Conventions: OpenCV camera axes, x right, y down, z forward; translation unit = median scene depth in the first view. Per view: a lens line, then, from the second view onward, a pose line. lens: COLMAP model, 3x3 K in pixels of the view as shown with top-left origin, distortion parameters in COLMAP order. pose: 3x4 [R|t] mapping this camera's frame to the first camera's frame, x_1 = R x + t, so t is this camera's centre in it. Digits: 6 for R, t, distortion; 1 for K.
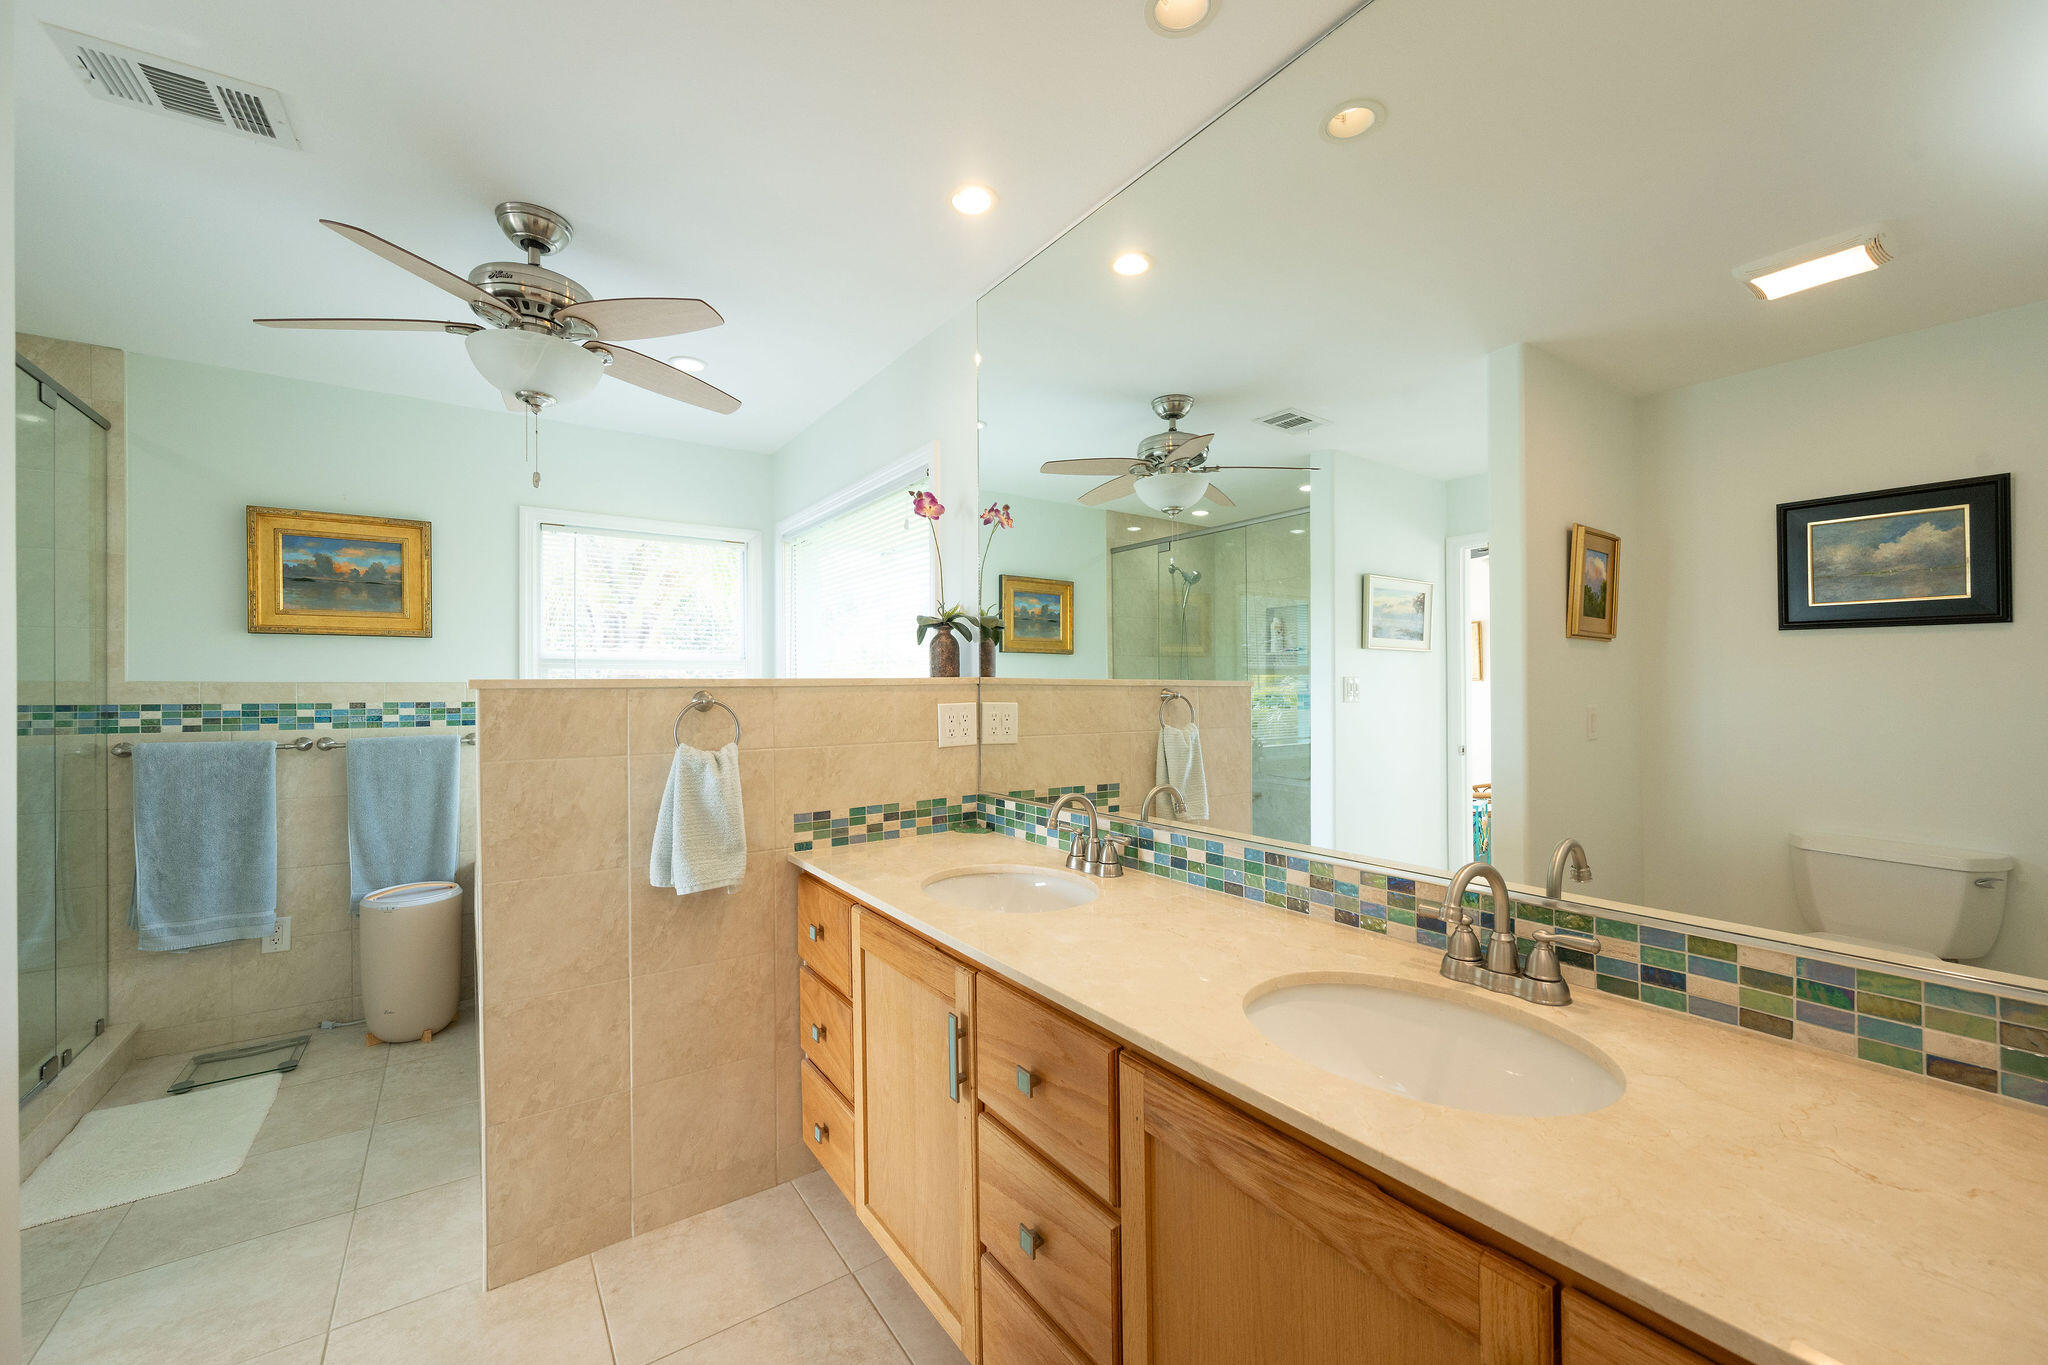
lens RADIAL K [[804.1, 0, 1026.2], [0, 804.1, 684.9], [0, 0, 1]] dist [-0.001278, 0.000184]
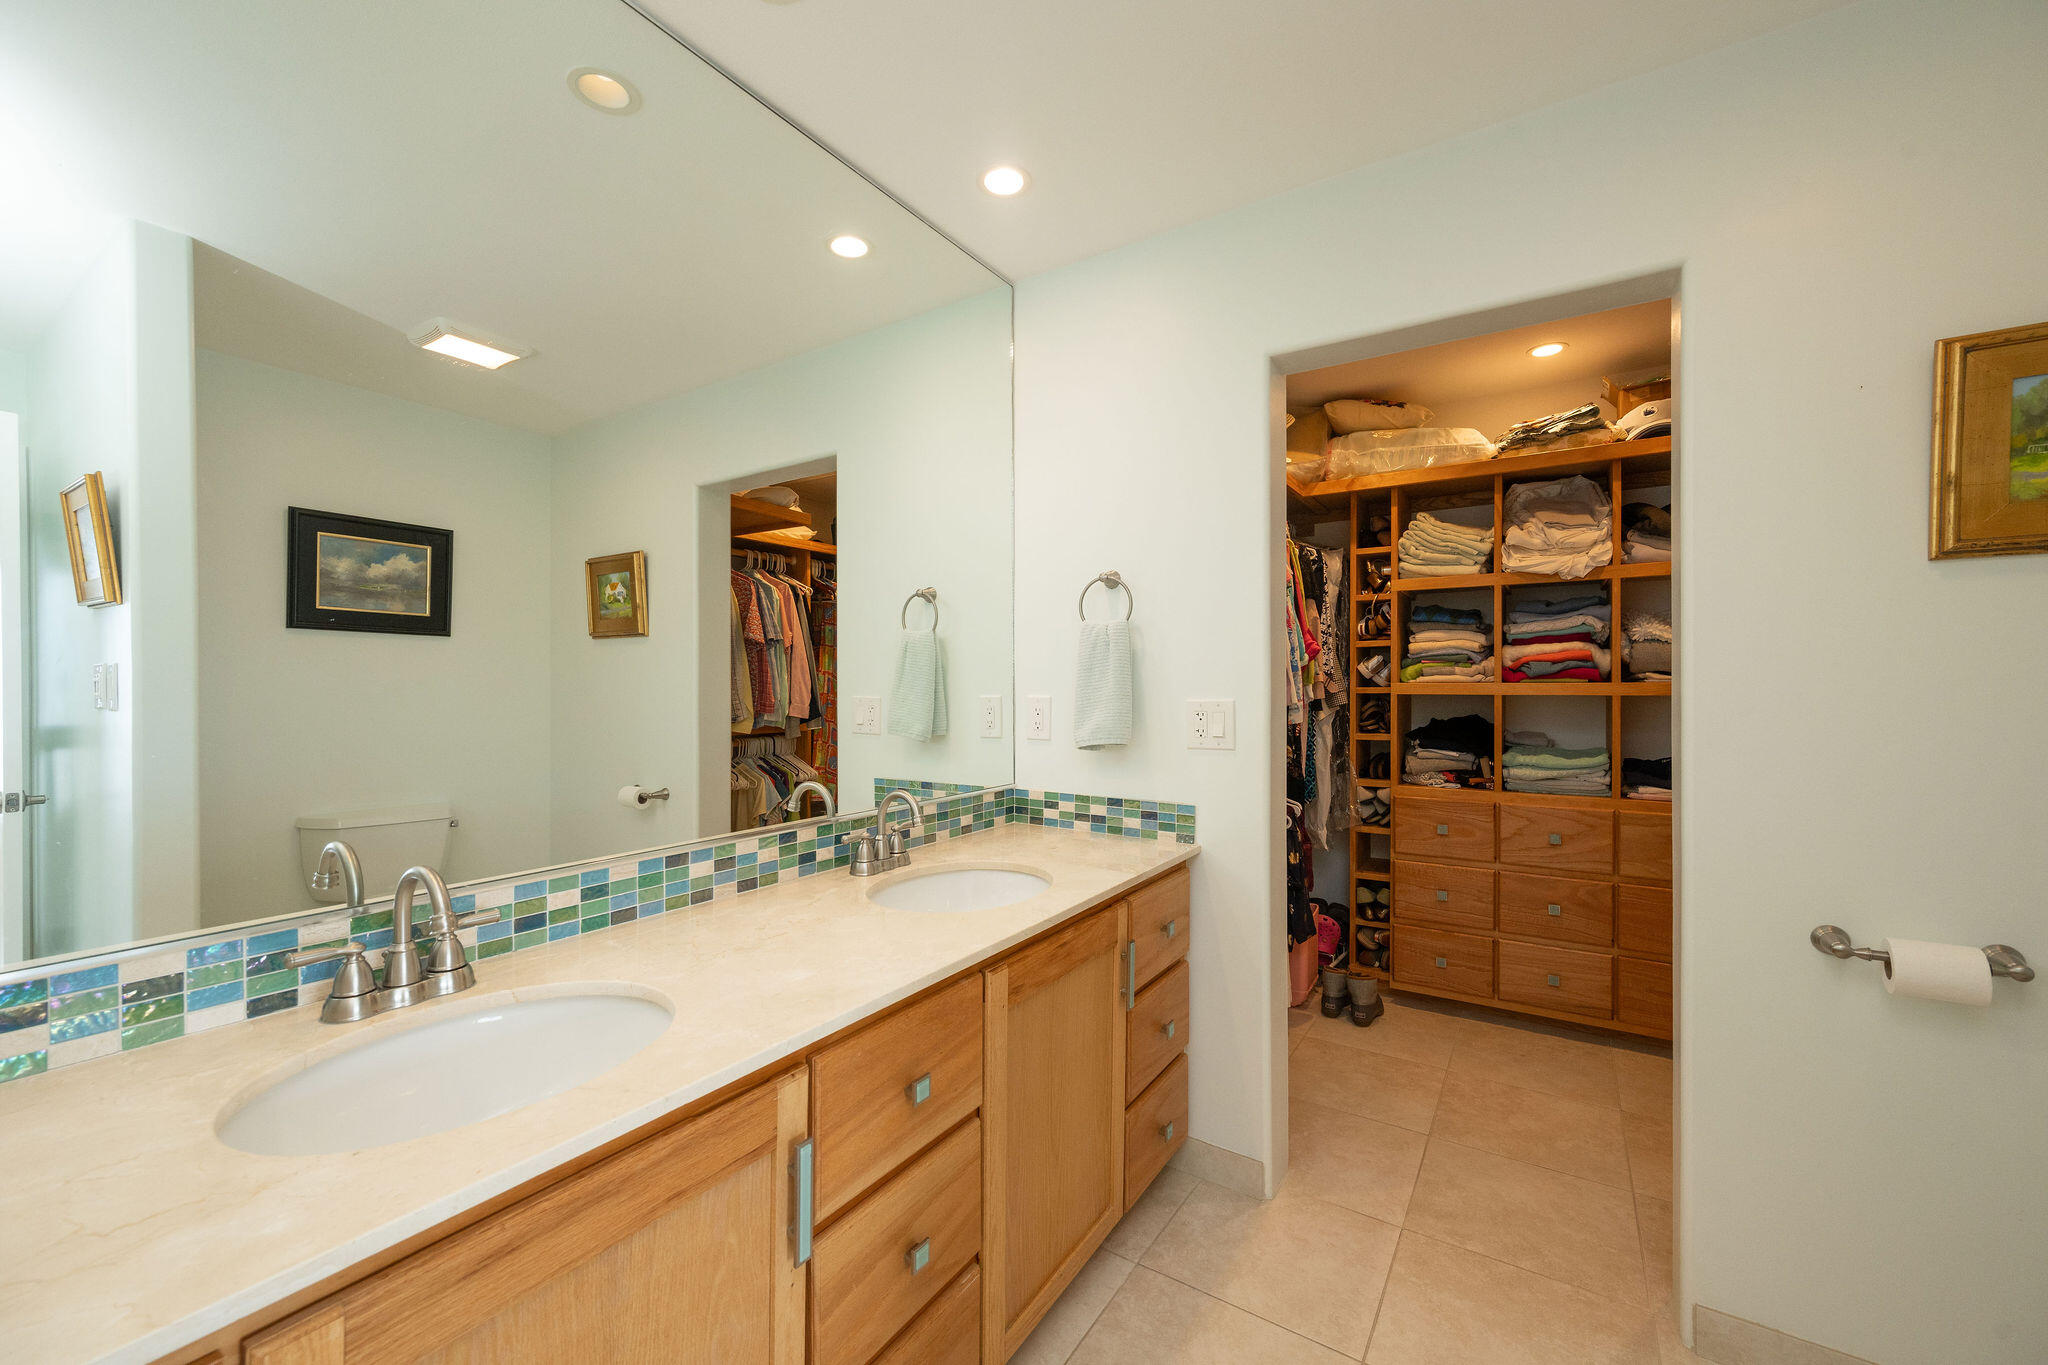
lens RADIAL K [[804.1, 0, 1020.4], [0, 804.1, 694.2], [0, 0, 1]] dist [-0.001278, 0.000184]
pose [[-0.374617, -0.008749, 0.927138, -1.269651], [-0.007583, 0.999951, 0.006372, 0.015838], [-0.927149, -0.004643, -0.374665, 1.696955]]
